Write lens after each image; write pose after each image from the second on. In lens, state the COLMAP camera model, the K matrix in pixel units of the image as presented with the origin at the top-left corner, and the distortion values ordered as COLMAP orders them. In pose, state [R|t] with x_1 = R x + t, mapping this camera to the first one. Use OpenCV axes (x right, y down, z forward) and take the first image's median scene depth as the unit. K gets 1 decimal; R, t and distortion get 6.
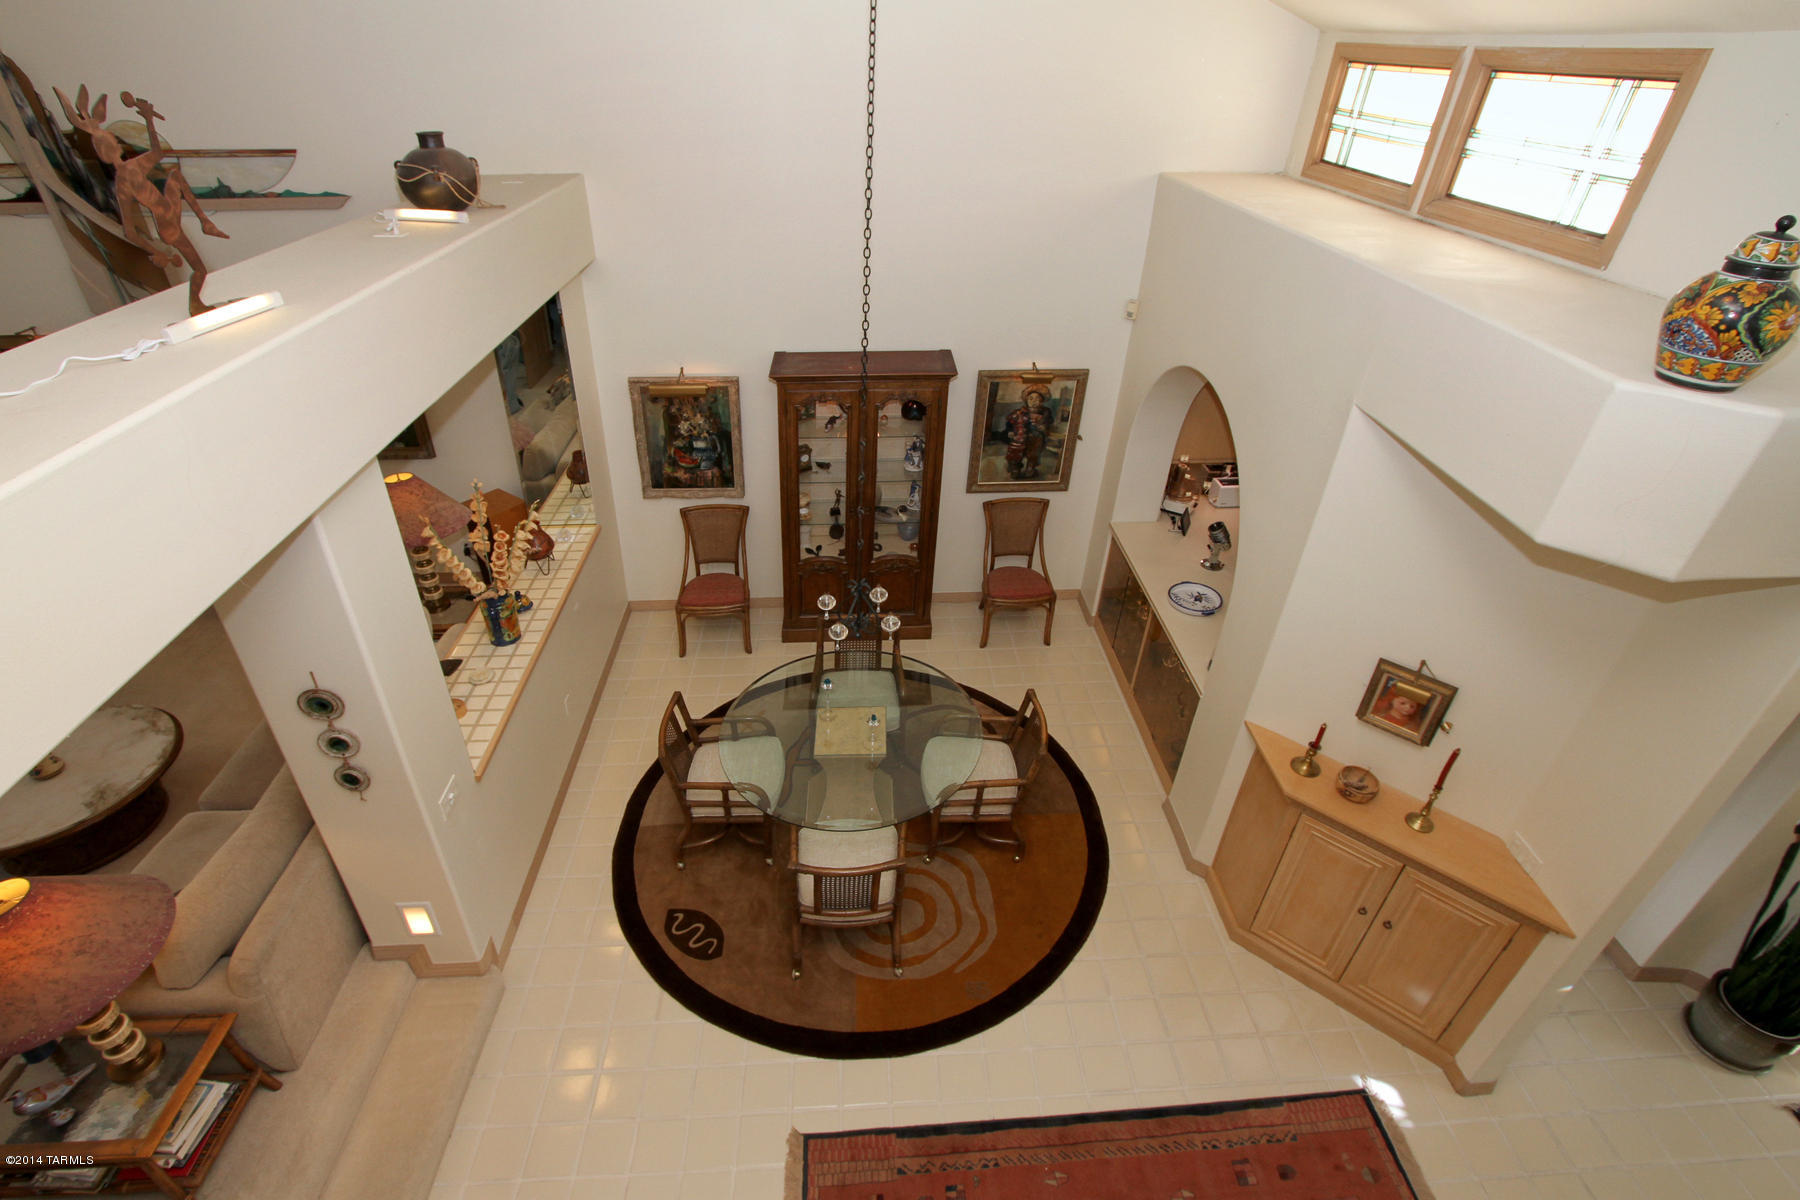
lens RADIAL K [[890.7, 0, 937.3], [0, 890.7, 610.7], [0, 0, 1]] dist [-0.010969, 0.000338]
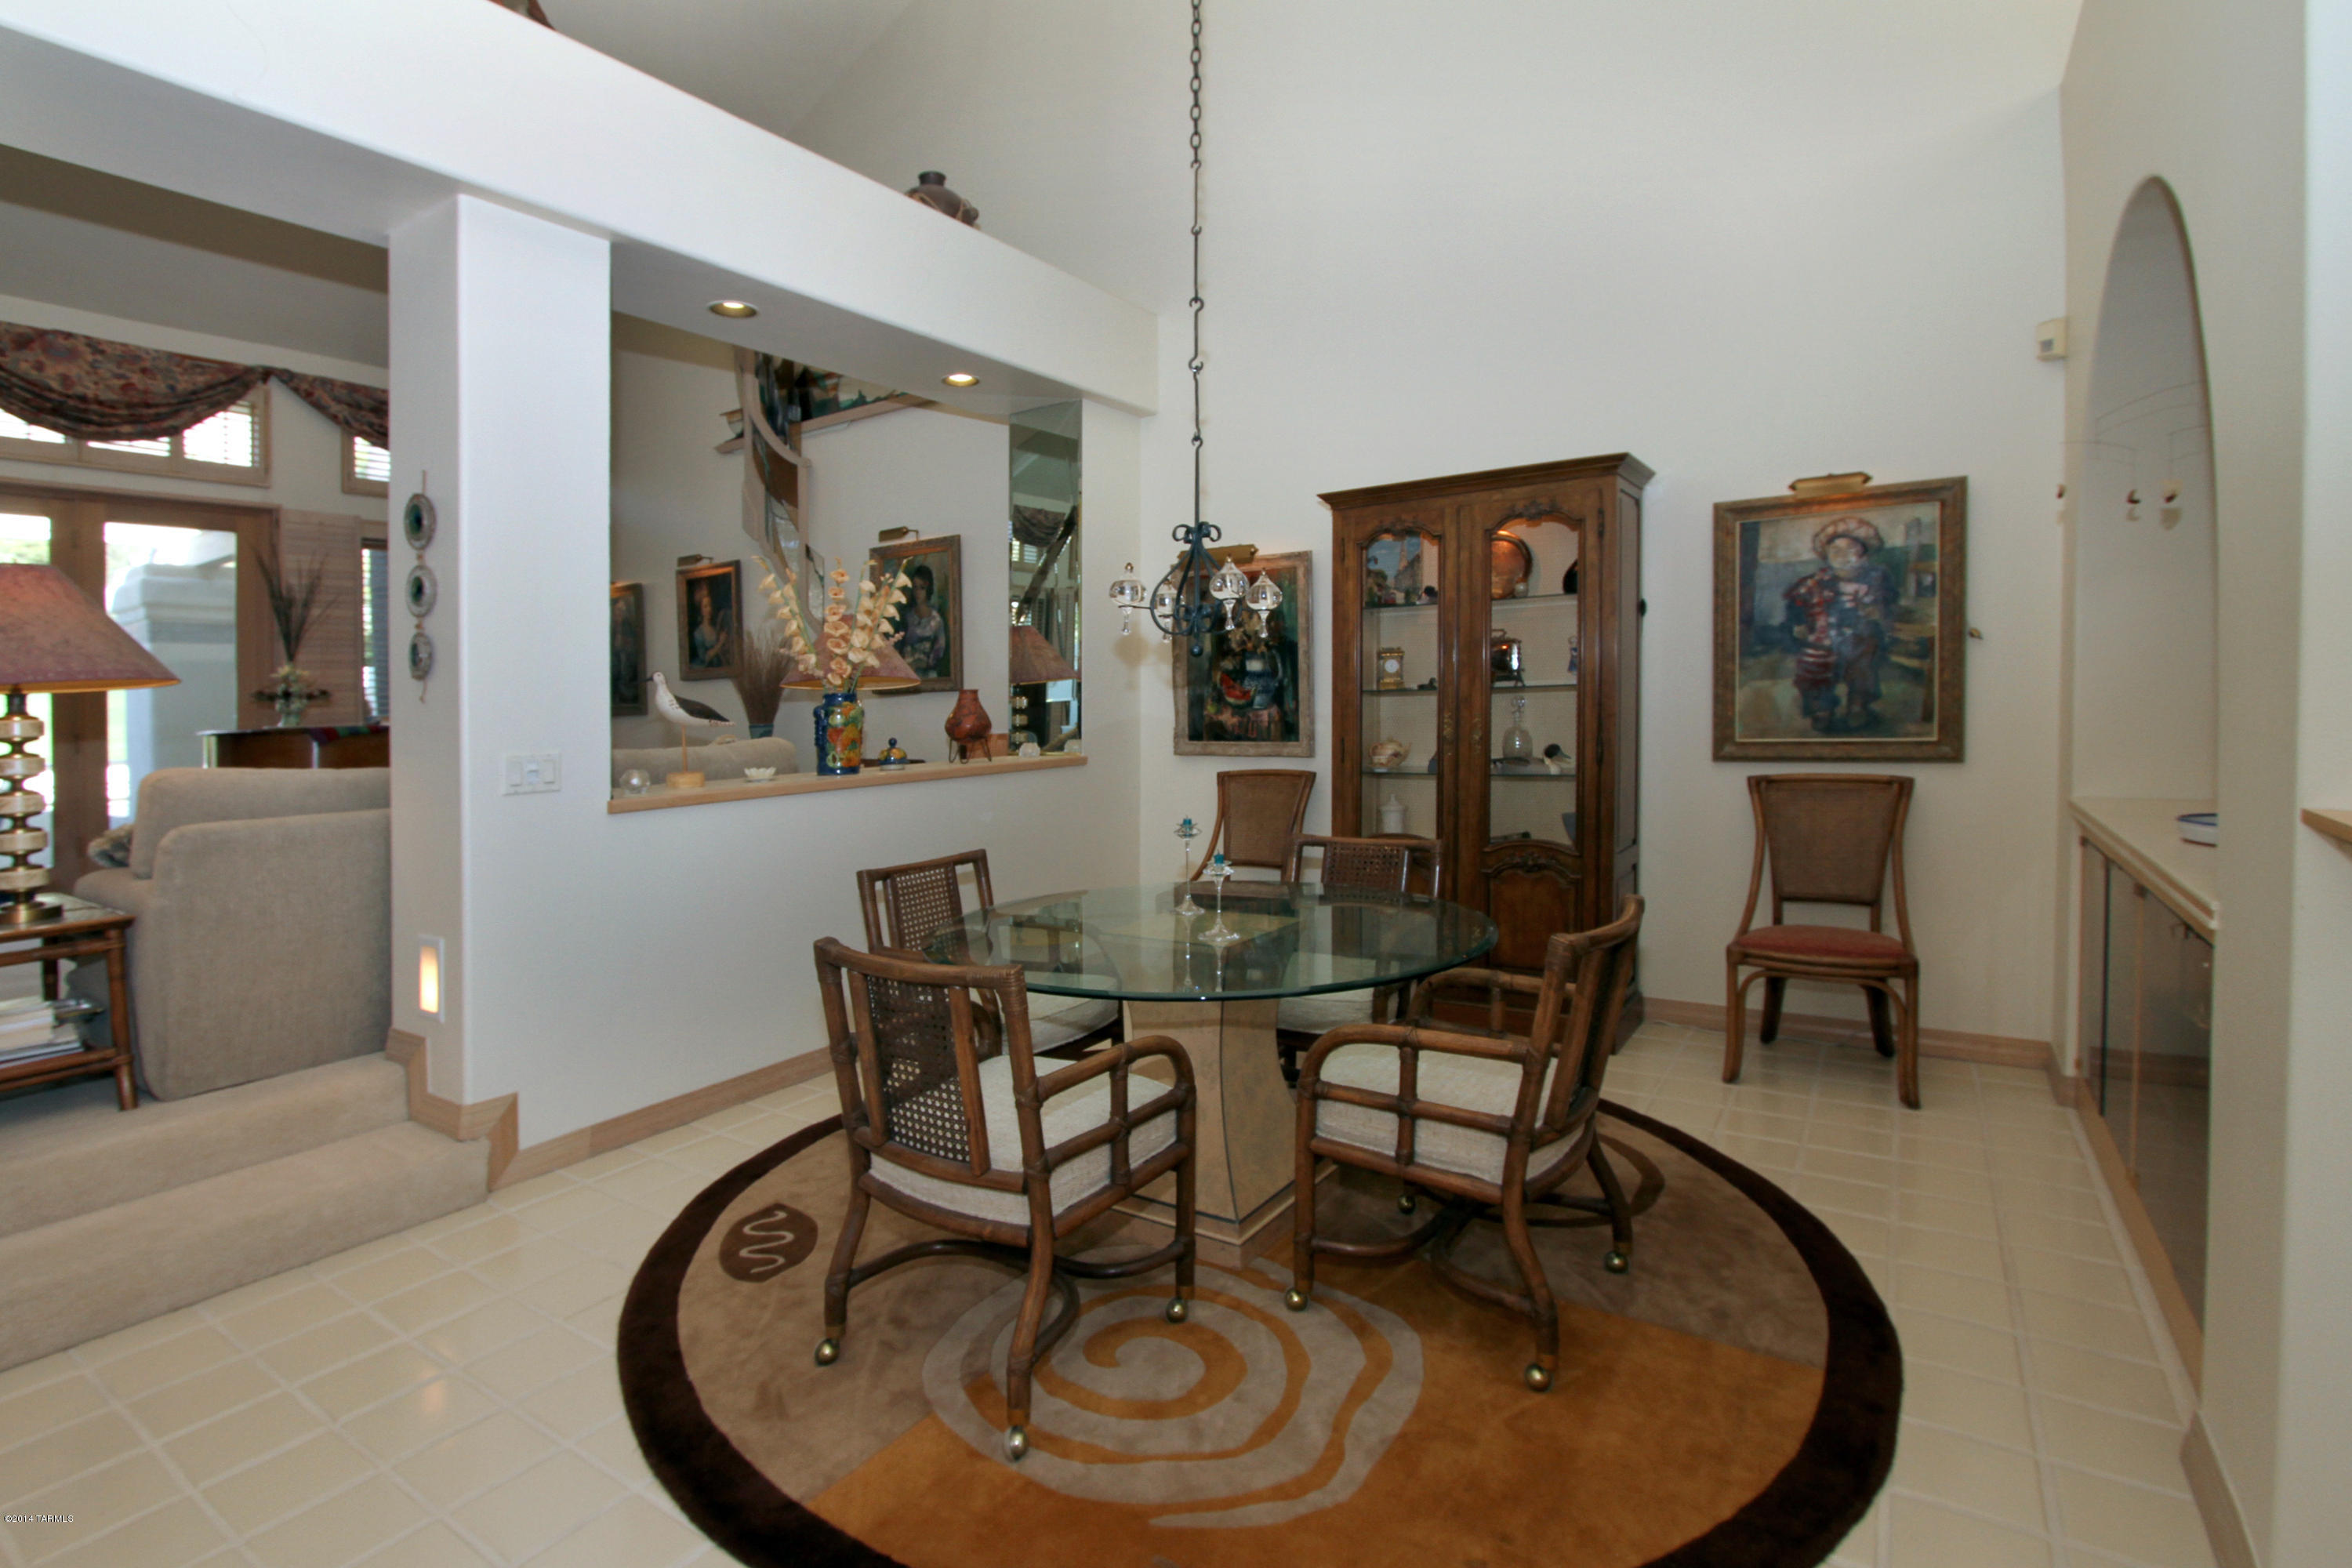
lens RADIAL K [[1196.6, 0, 1175.6], [0, 1196.6, 743.2], [0, 0, 1]] dist [-0.002526, 0.001295]
pose [[0.775434, -0.051867, -0.629295, 0.241039], [-0.316366, 0.830590, -0.458293, 0.284628], [0.546456, 0.554463, 0.627659, 0.446885]]
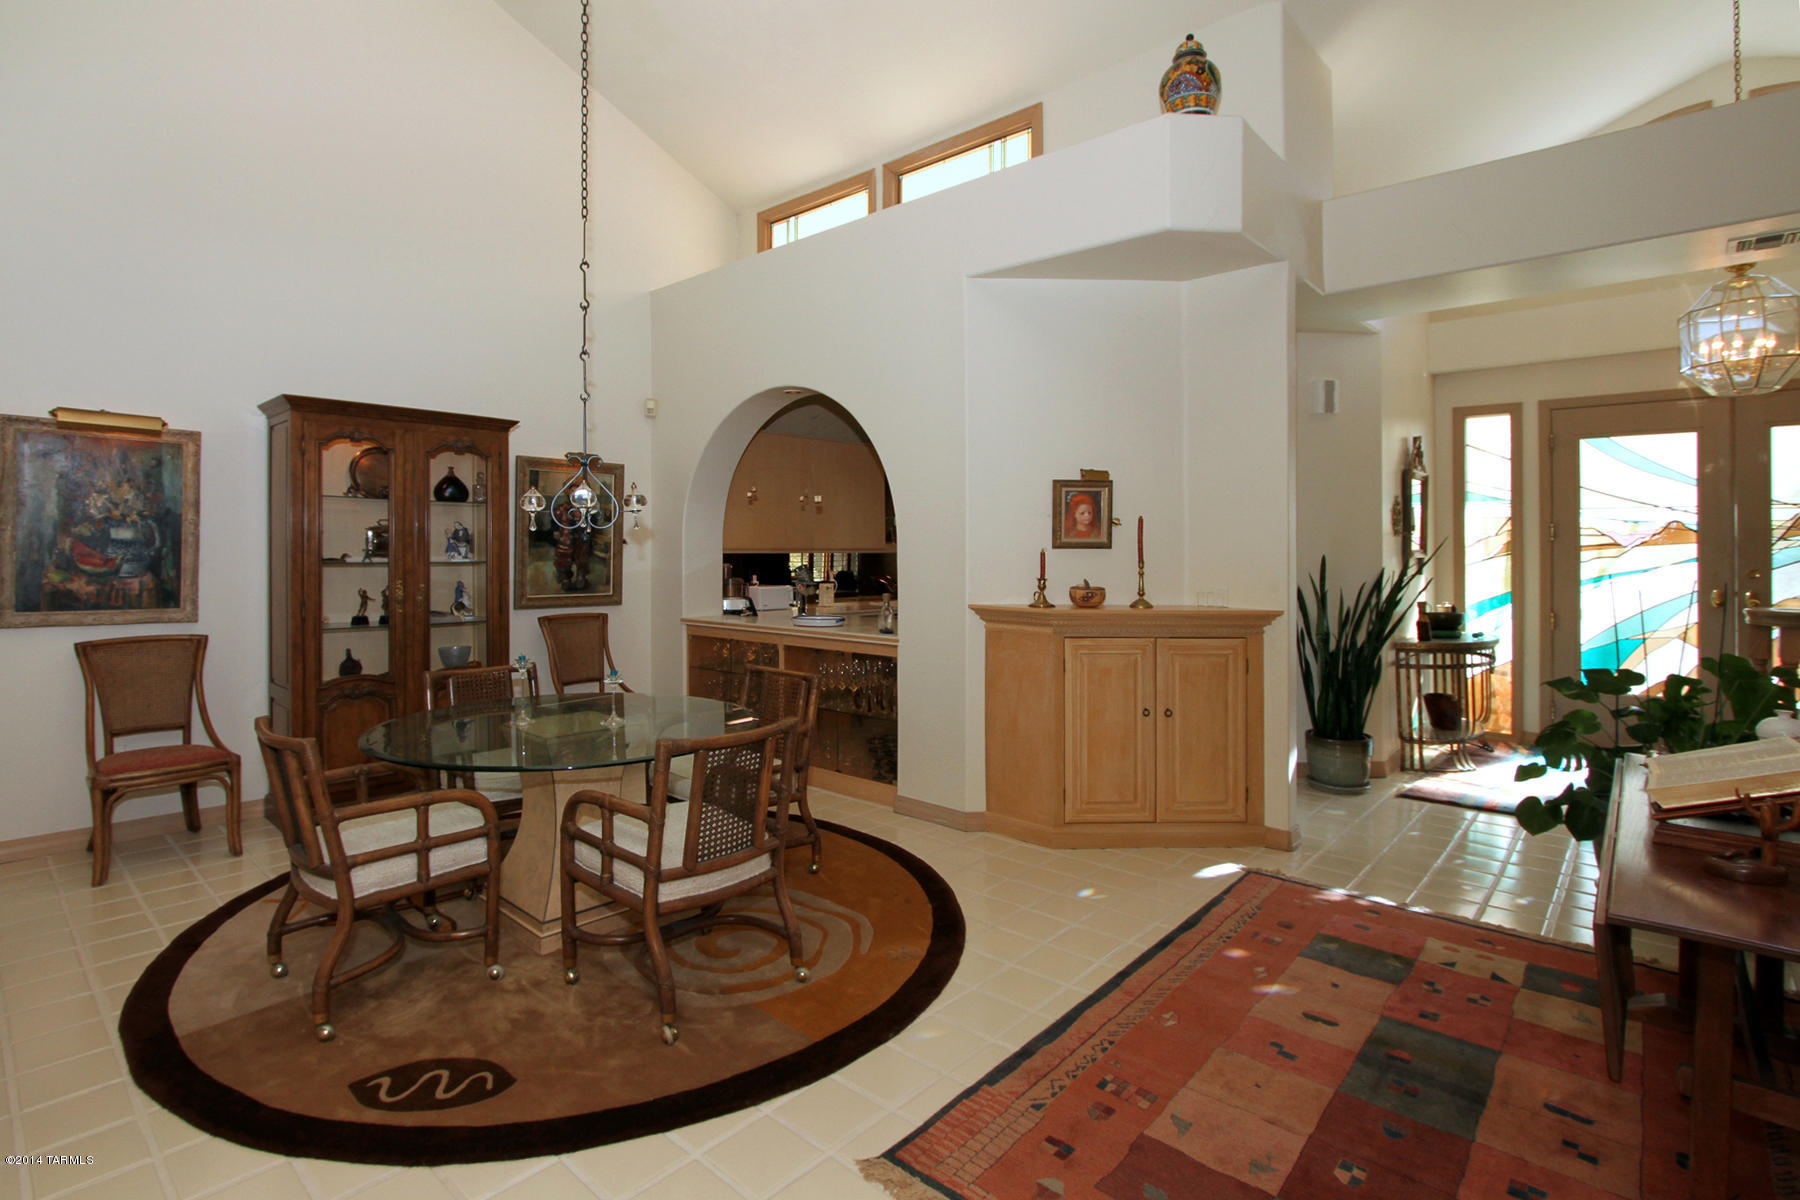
lens RADIAL K [[891.8, 0, 883.6], [0, 891.8, 591.3], [0, 0, 1]] dist [-0.005442, -0.001253]
pose [[0.715221, -0.076411, 0.694709, -0.324762], [0.436804, 0.824825, -0.358978, 0.329446], [-0.545584, 0.560200, 0.623309, 0.310377]]
